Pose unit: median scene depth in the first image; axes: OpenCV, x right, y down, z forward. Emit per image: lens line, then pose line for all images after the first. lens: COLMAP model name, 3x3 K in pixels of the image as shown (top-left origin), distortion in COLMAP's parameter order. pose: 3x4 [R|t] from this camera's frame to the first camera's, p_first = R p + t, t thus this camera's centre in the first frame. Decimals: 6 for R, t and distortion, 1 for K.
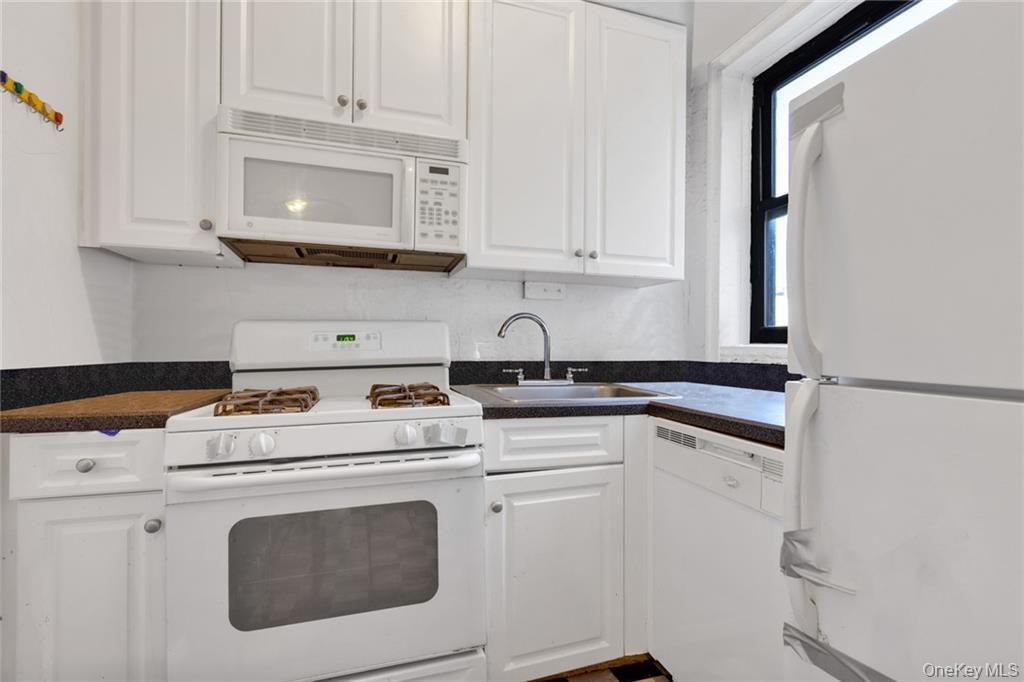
lens RADIAL K [[292.2, 0, 519.8], [0, 292.2, 345.3], [0, 0, 1]] dist [0.000223, 0.000003]
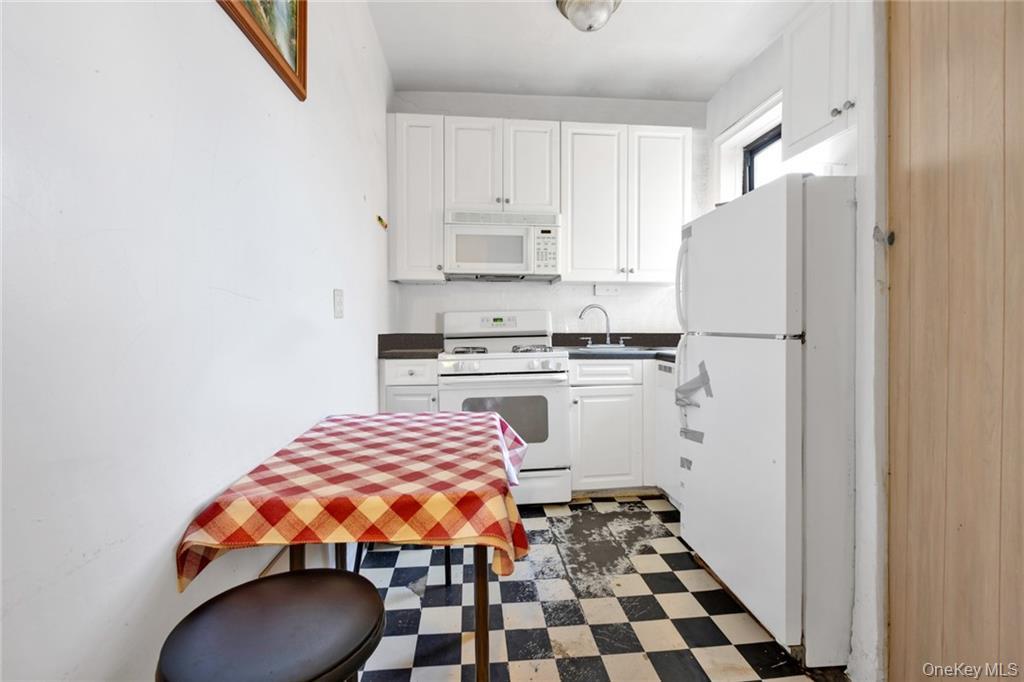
lens RADIAL K [[436.9, 0, 557.1], [0, 436.9, 331.9], [0, 0, 1]] dist [-0.000138, -0.000121]
pose [[0.980520, -0.005550, -0.196342, 0.352485], [0.007478, 0.999931, 0.009081, 0.029994], [0.196278, -0.010372, 0.980493, -1.798764]]
